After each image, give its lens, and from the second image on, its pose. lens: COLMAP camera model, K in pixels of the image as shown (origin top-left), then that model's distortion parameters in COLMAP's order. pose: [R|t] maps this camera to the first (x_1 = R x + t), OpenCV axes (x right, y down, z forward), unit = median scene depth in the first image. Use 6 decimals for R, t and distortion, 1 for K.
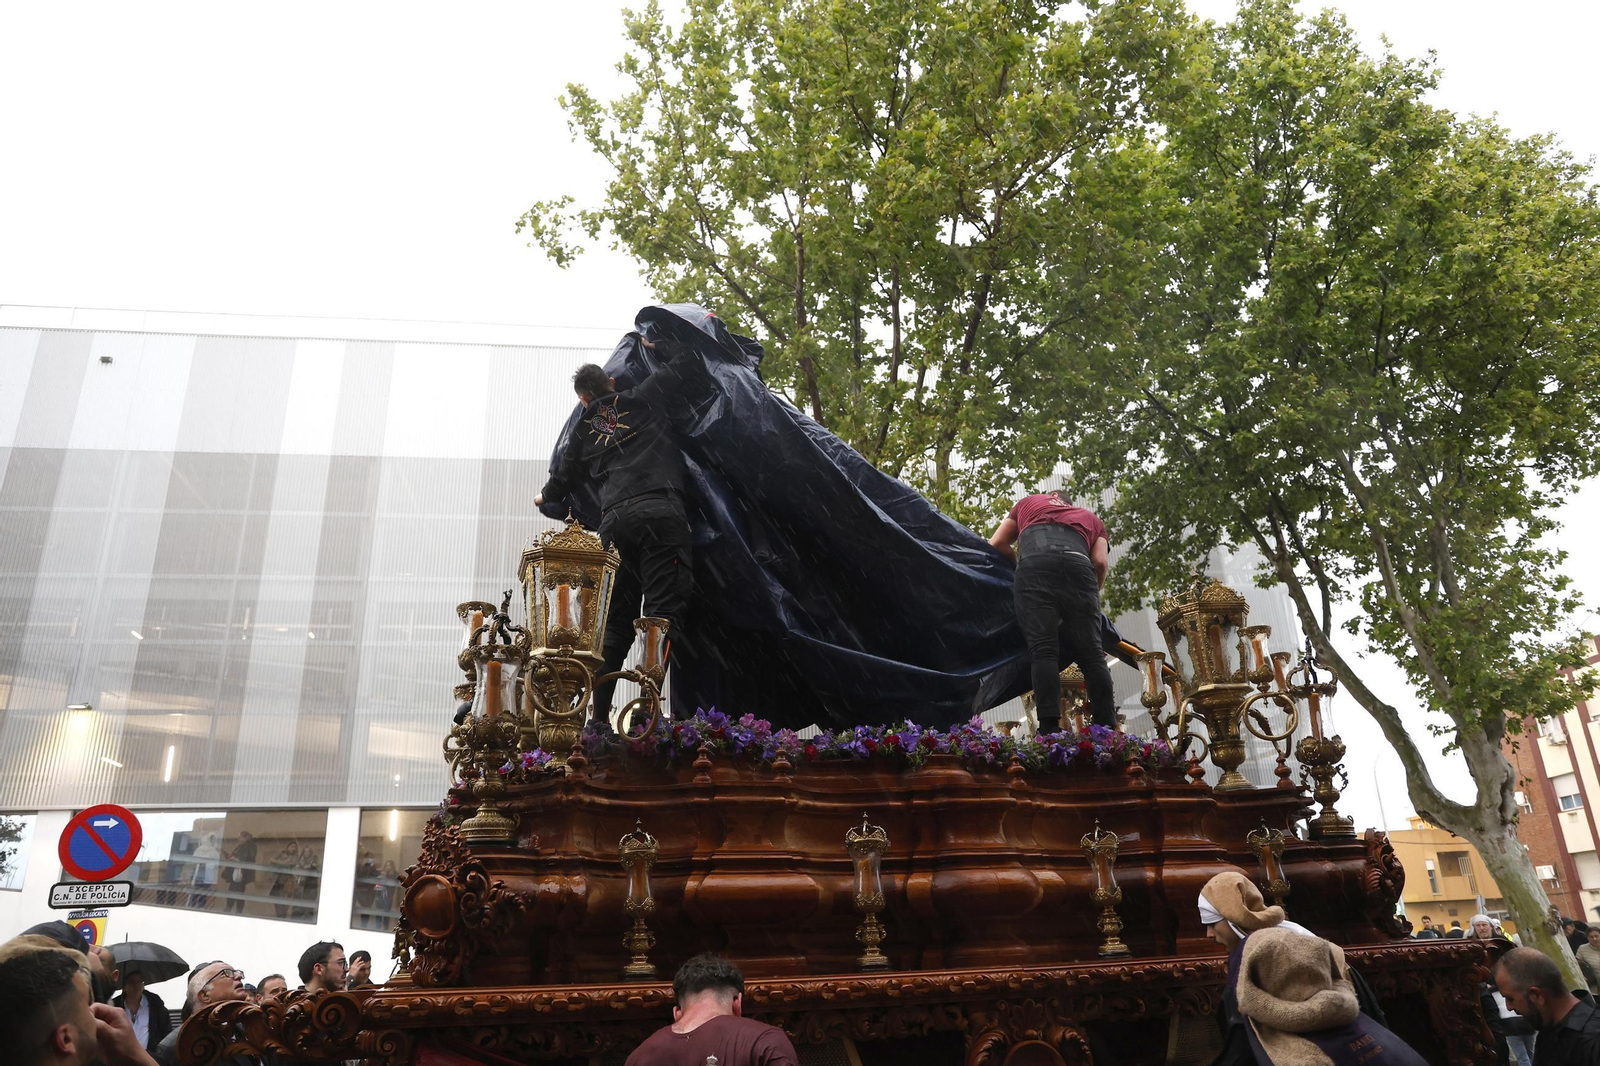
lens RADIAL K [[1142.9, 0, 800.0], [0, 1142.9, 533.0], [0, 0, 1]] dist [-0.062851, 0.000794]
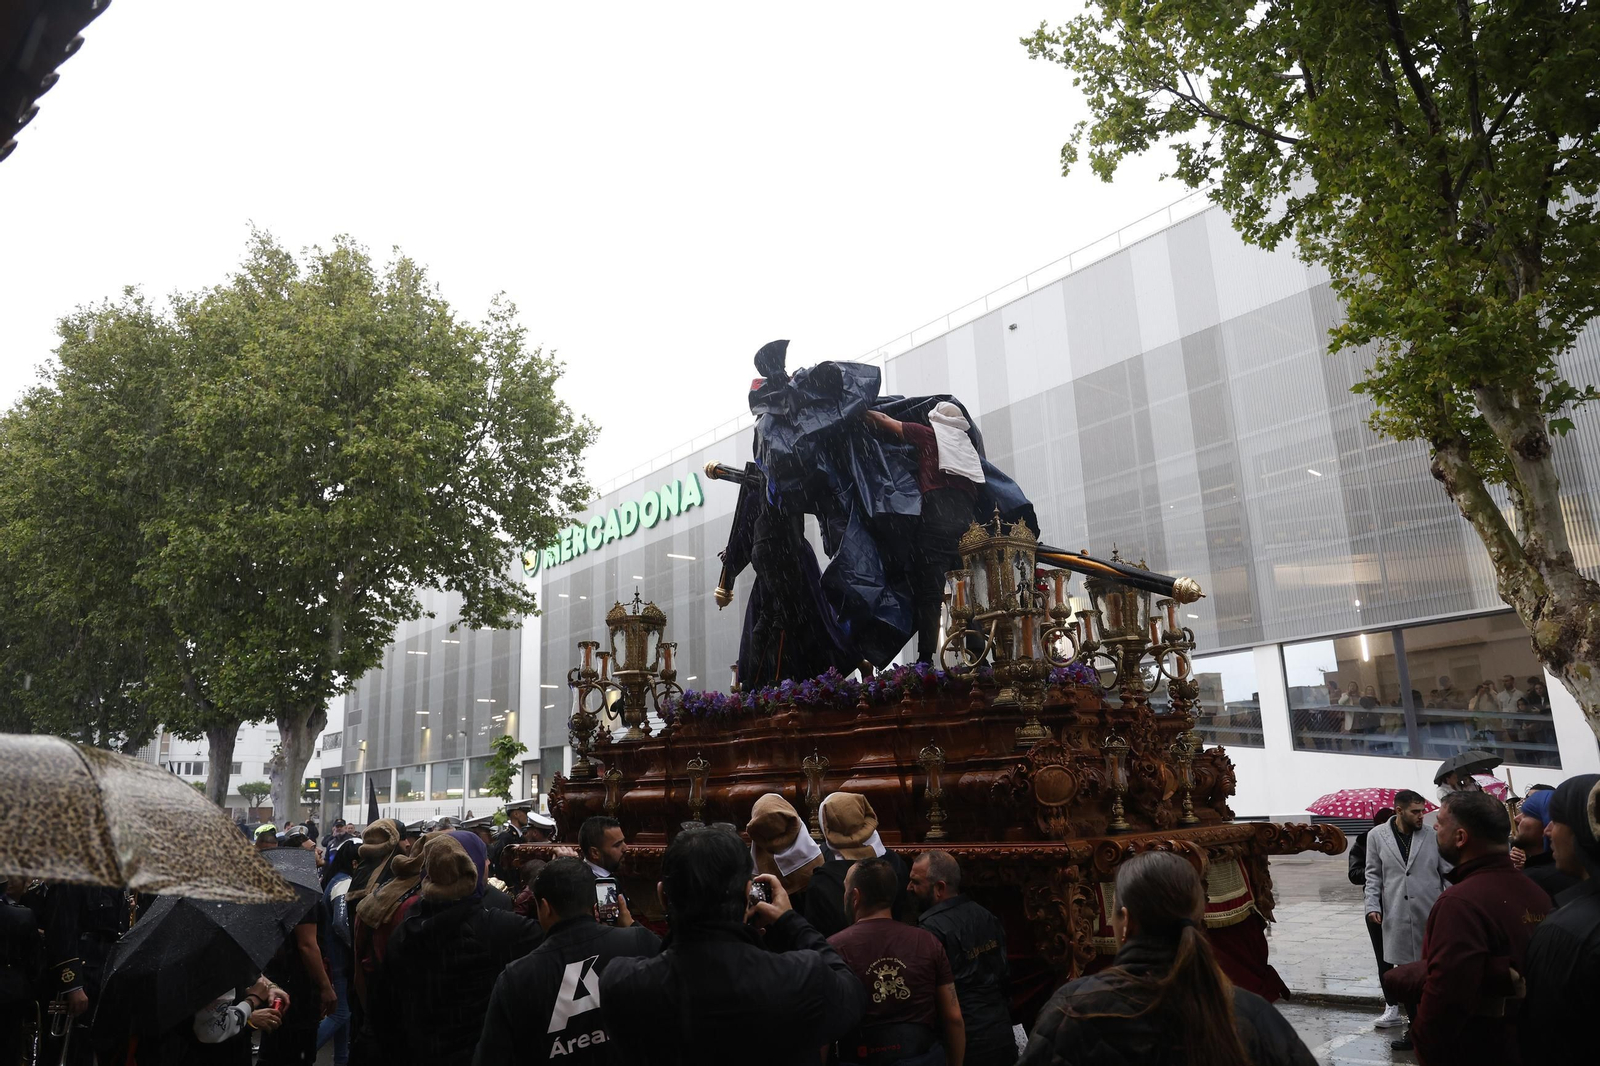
lens RADIAL K [[1142.9, 0, 800.0], [0, 1142.9, 533.0], [0, 0, 1]] dist [-0.062851, 0.000794]
pose [[0.462086, -0.174609, -0.869476, 0.352423], [0.325237, 0.945479, -0.017024, 0.008783], [0.825044, -0.274919, 0.493682, 0.101524]]
